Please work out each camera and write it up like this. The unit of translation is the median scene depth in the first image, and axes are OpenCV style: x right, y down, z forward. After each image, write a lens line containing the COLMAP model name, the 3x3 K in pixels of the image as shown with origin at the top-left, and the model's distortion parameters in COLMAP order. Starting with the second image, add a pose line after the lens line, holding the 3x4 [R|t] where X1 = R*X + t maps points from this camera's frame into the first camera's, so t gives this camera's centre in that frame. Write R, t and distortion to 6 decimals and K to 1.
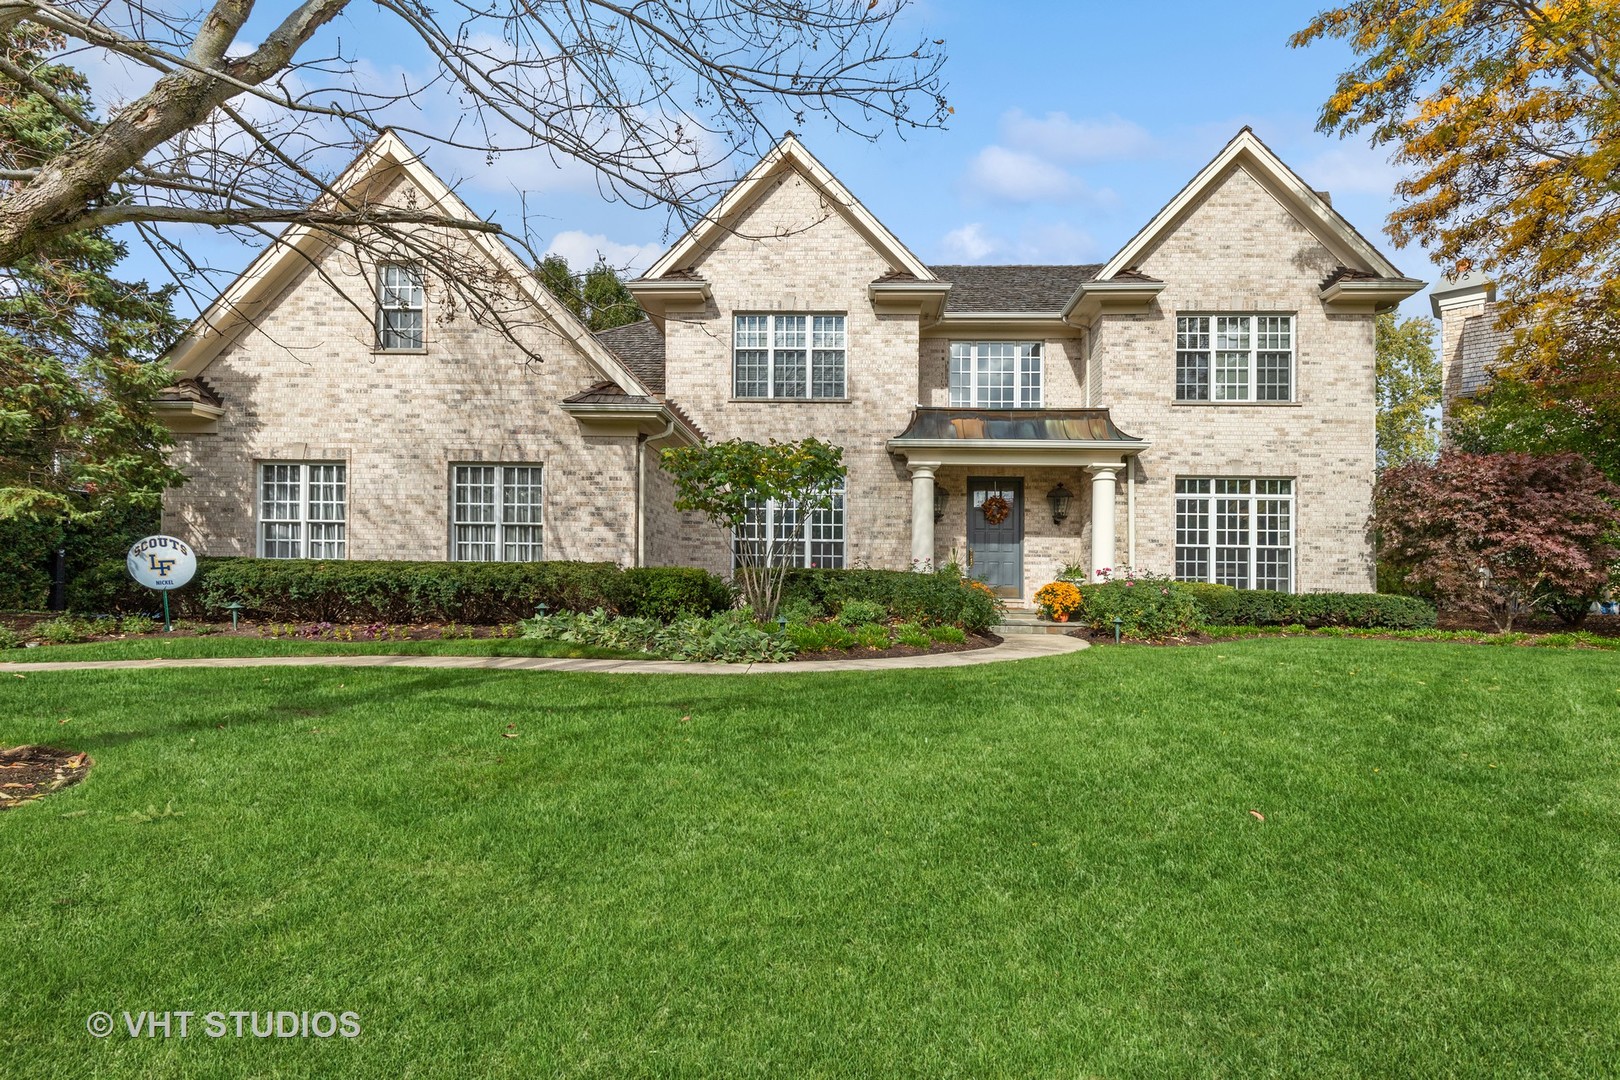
lens RADIAL K [[736.9, 0, 796.0], [0, 736.9, 532.7], [0, 0, 1]] dist [0.004771, -0.001142]
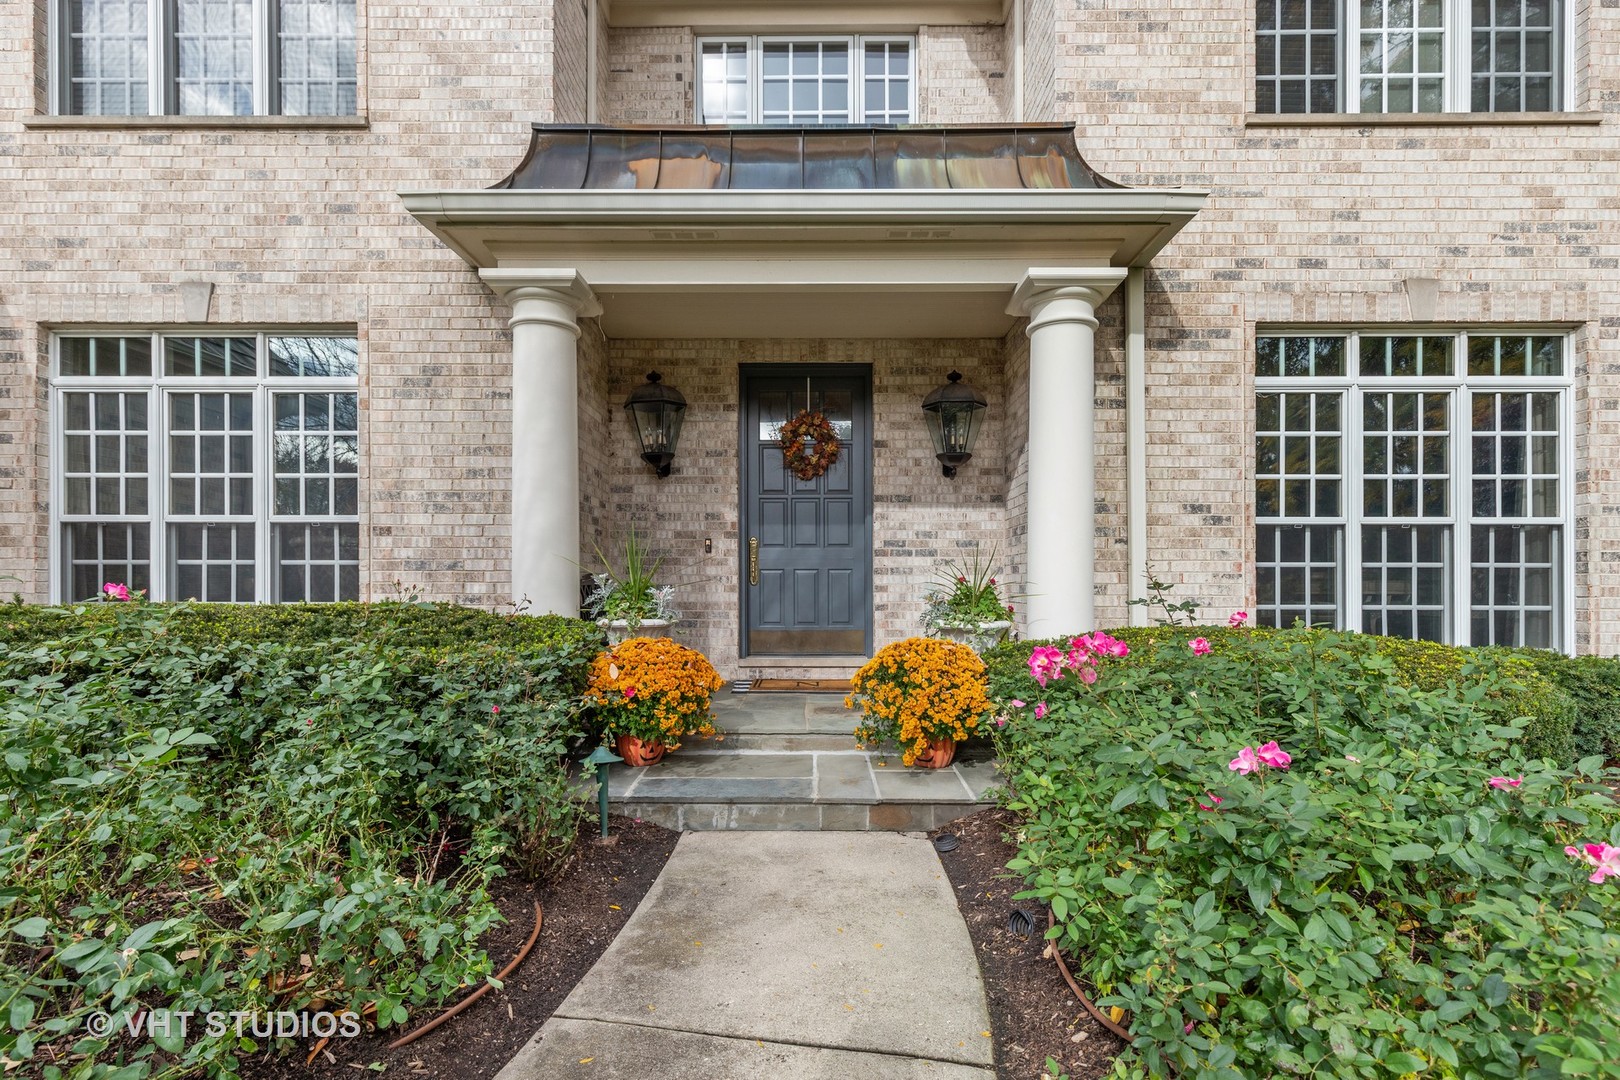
lens RADIAL K [[736.9, 0, 819.8], [0, 736.9, 545.0], [0, 0, 1]] dist [0.004771, -0.001142]
pose [[0.996005, -0.012726, 0.088390, 0.272042], [0.010724, 0.999676, 0.023092, 0.018600], [-0.088656, -0.022052, 0.995818, 0.661194]]
